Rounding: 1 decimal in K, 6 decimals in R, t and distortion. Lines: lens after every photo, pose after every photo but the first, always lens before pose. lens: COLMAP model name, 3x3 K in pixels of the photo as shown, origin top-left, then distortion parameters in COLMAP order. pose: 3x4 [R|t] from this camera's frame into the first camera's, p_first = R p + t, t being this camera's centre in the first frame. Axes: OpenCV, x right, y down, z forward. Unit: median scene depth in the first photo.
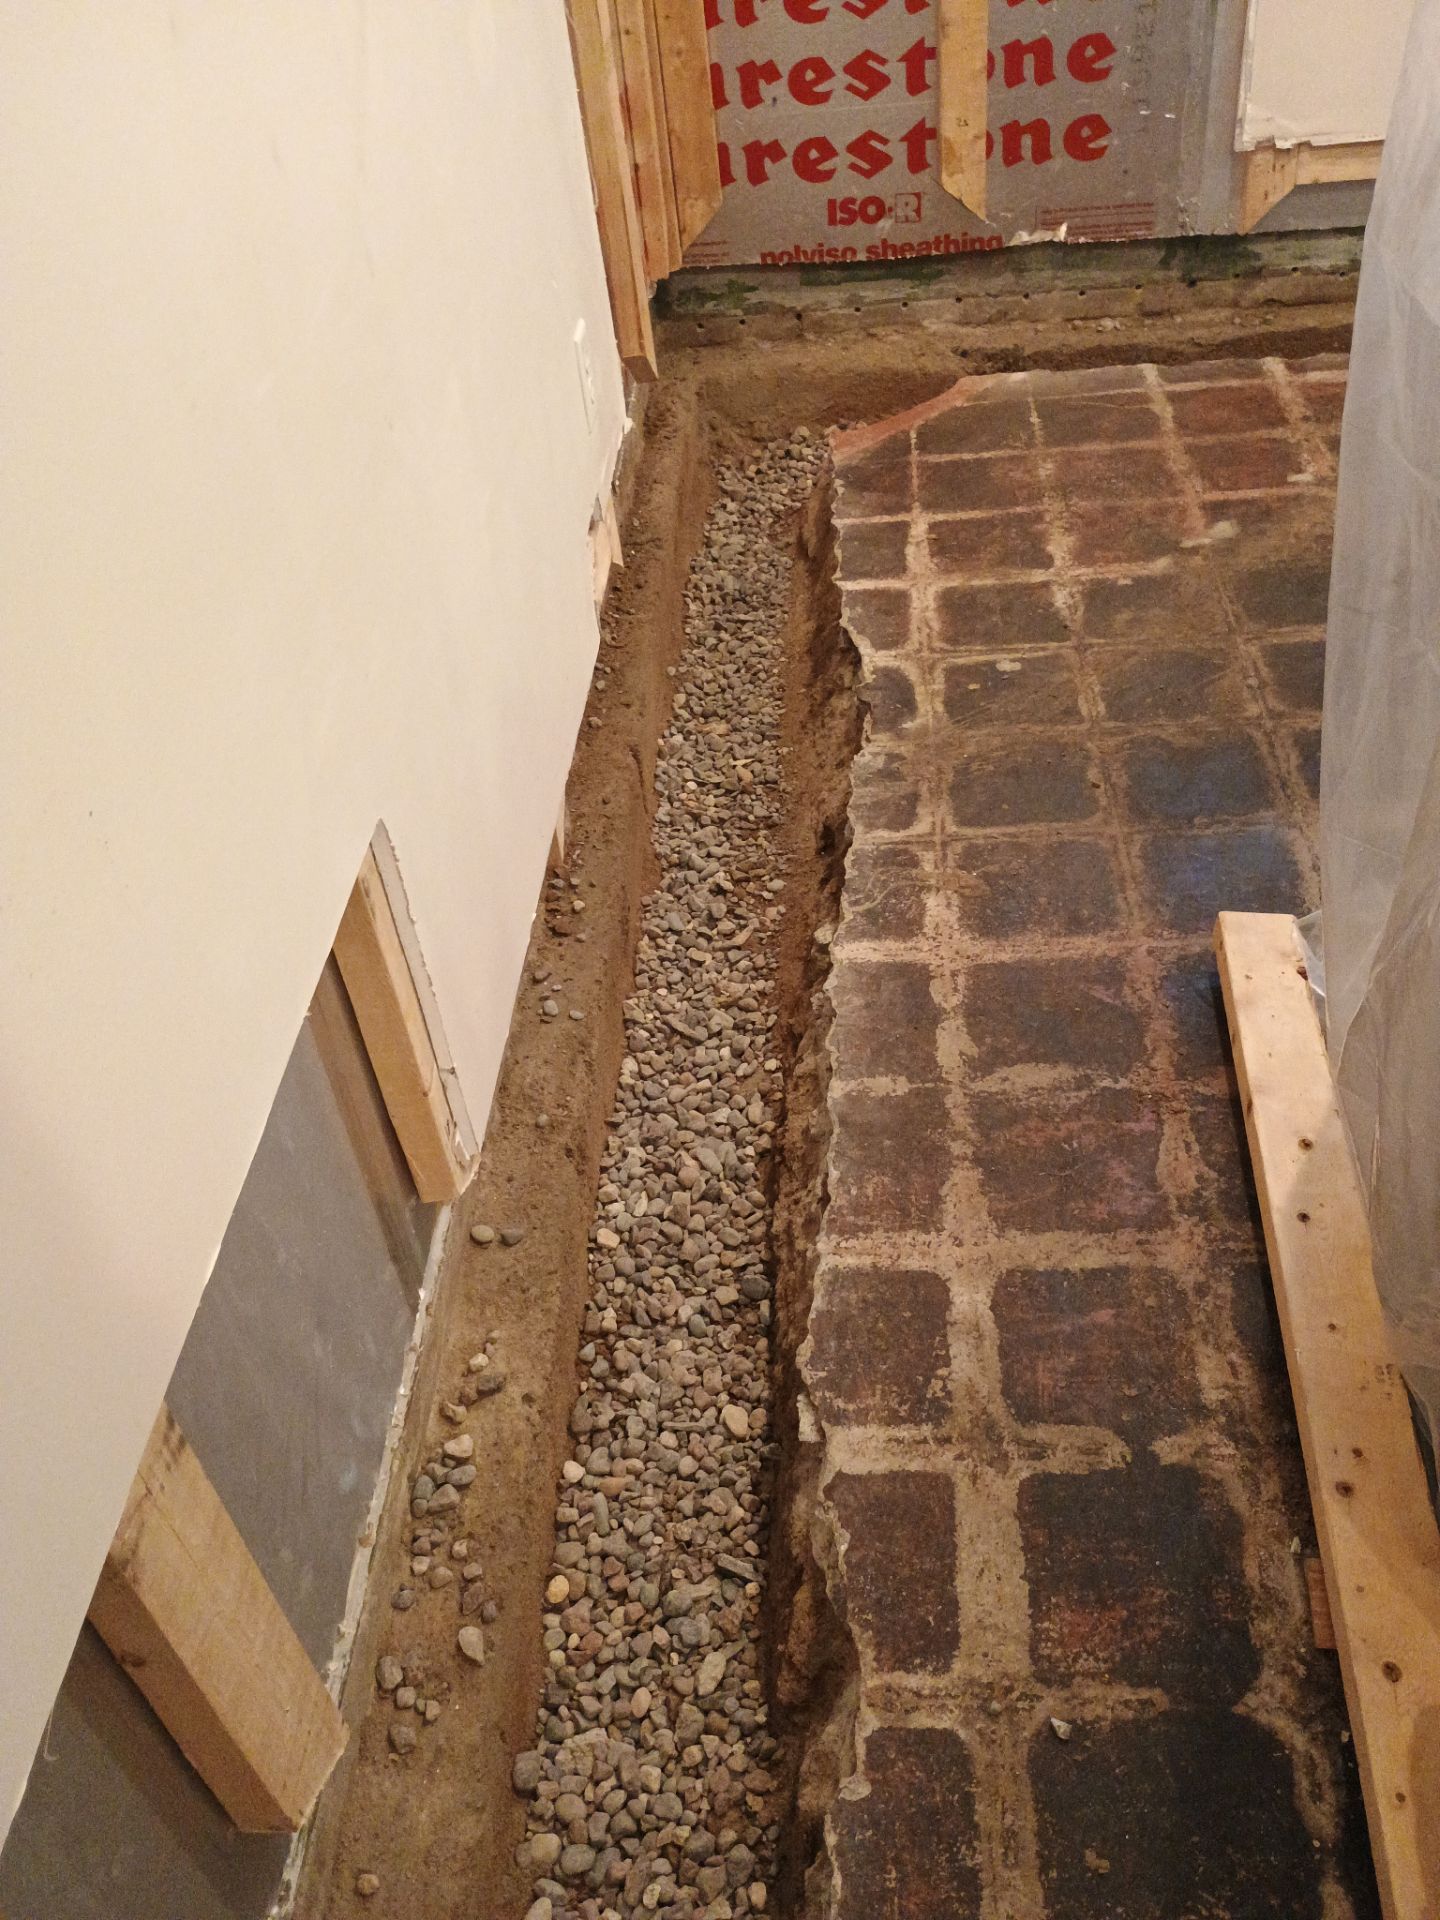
lens RADIAL K [[1664.3, 0, 715.5], [0, 1664.3, 957.4], [0, 0, 1]] dist [0.056744, -0.066525]
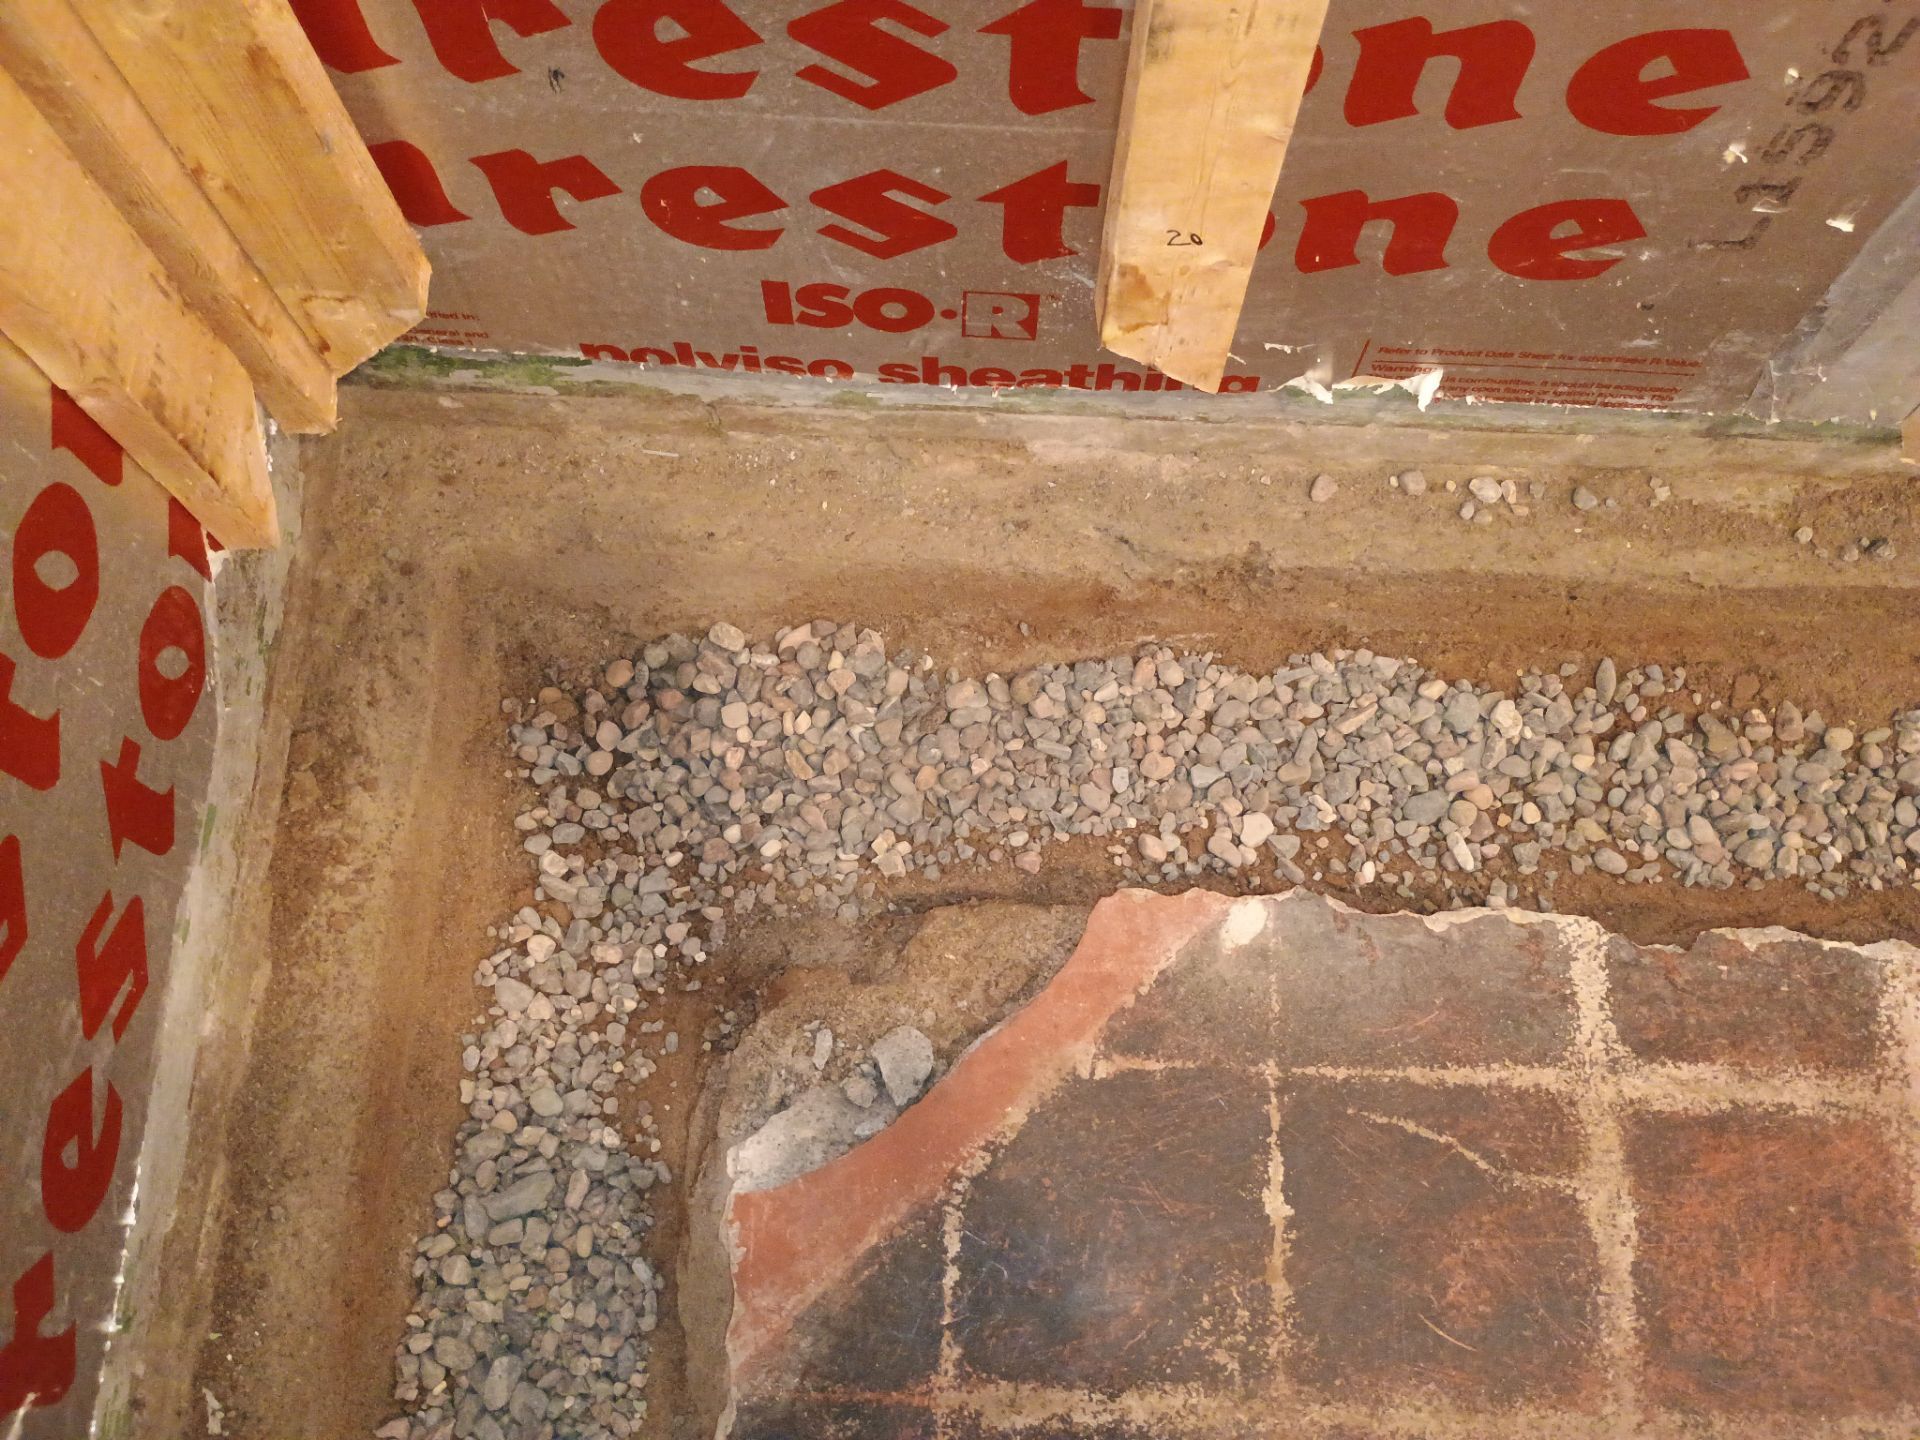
lens RADIAL K [[1664.3, 0, 966.0], [0, 1664.3, 724.7], [0, 0, 1]] dist [0.056744, -0.066525]
pose [[0.995204, 0.012881, 0.096966, 0.077430], [-0.059606, 0.865847, 0.496745, -0.551192], [-0.077559, -0.500142, 0.862463, 0.679870]]
